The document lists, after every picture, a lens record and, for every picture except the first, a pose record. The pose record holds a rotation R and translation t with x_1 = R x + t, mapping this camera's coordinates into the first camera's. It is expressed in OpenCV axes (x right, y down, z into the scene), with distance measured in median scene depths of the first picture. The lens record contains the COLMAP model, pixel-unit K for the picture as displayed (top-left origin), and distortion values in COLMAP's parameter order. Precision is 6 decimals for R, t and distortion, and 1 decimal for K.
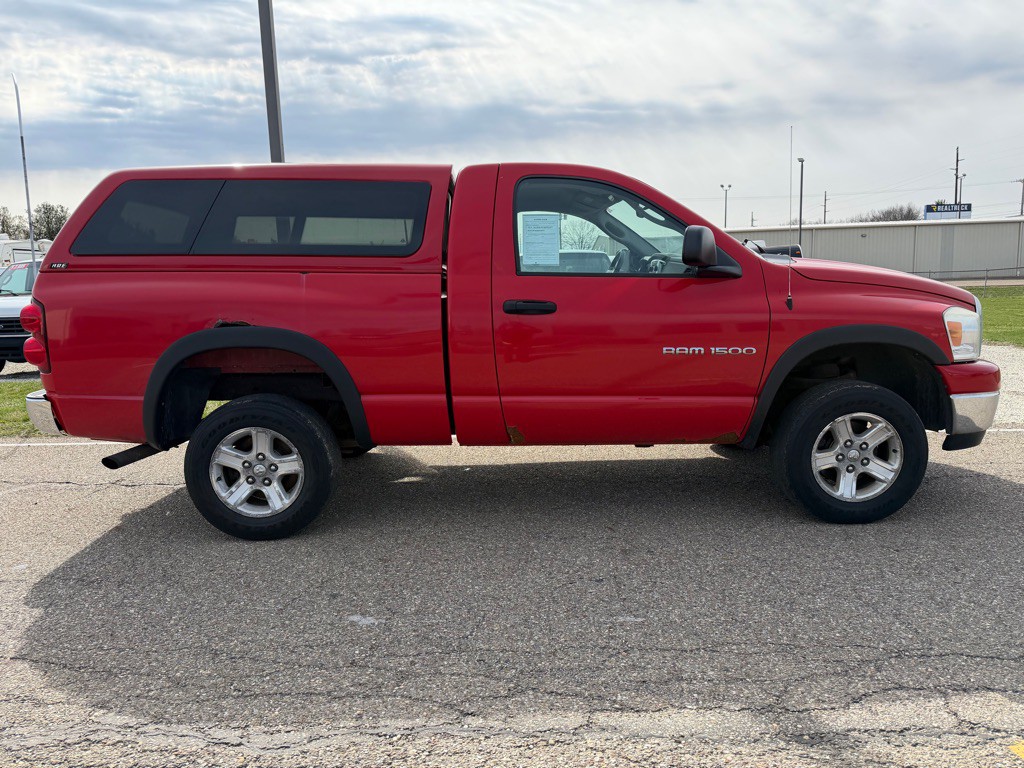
lens RADIAL K [[719.8, 0, 556.4], [0, 719.8, 386.4], [0, 0, 1]] dist [0.044278, -0.058118]
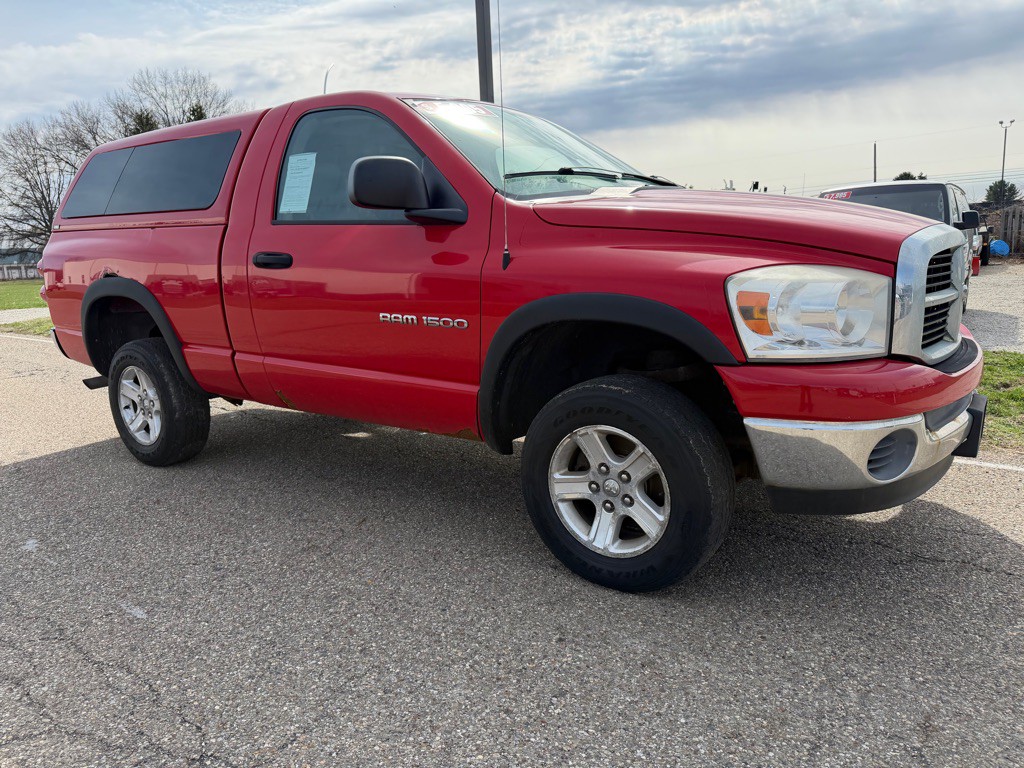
lens RADIAL K [[719.8, 0, 503.3], [0, 719.8, 381.4], [0, 0, 1]] dist [0.044278, -0.058118]
pose [[0.809061, 0.101154, -0.578954, 0.721093], [-0.068503, 0.994594, 0.078044, -0.049321], [0.583718, -0.023482, 0.811617, 0.407838]]
